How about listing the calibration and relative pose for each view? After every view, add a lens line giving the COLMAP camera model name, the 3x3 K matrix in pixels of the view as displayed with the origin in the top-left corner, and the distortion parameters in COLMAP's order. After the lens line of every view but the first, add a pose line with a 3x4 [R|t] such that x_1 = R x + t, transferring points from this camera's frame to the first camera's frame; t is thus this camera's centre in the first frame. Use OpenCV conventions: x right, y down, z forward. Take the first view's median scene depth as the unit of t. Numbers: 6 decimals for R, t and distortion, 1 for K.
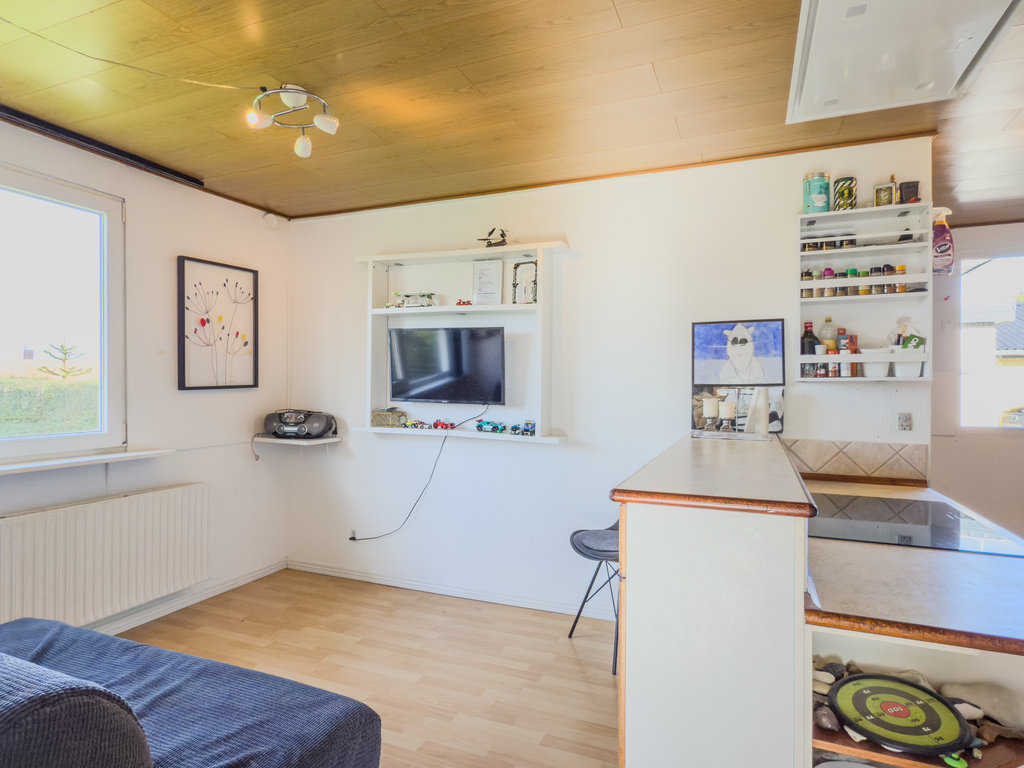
lens RADIAL K [[573.7, 0, 510.1], [0, 573.7, 384.7], [0, 0, 1]] dist [-0.008870, 0.002570]
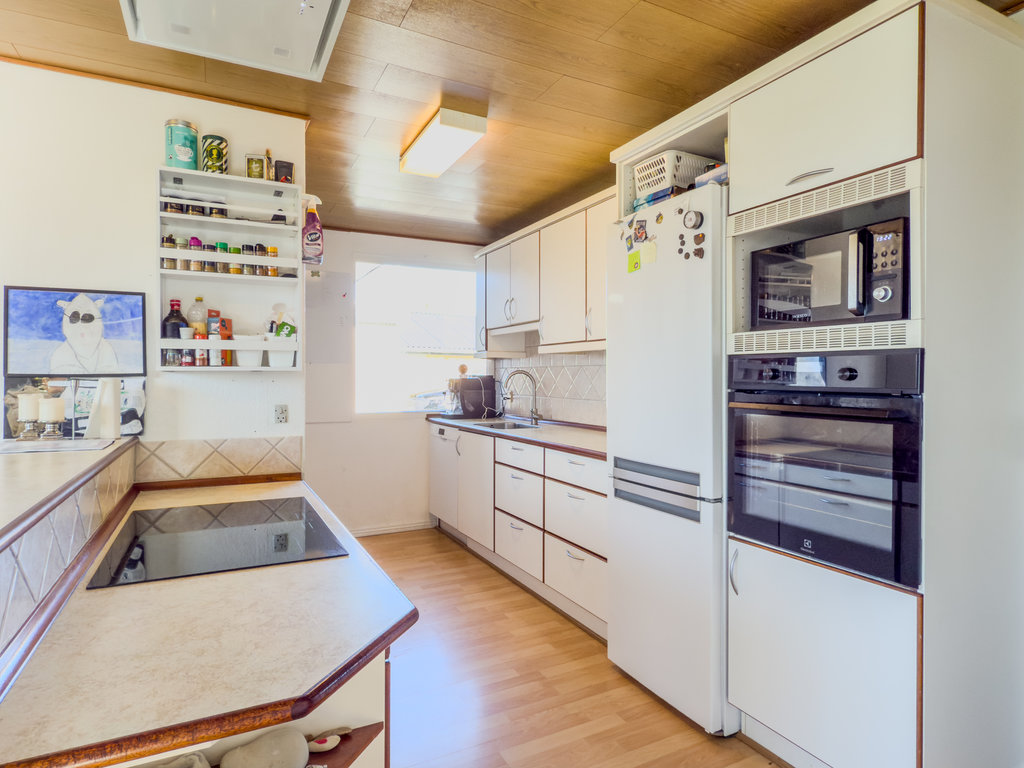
lens RADIAL K [[573.7, 0, 512.2], [0, 573.7, 382.3], [0, 0, 1]] dist [-0.008870, 0.002570]
pose [[0.640925, -0.009080, 0.767550, 0.204154], [-0.000498, 0.999925, 0.012245, 0.000345], [-0.767604, -0.008230, 0.640872, 0.094942]]
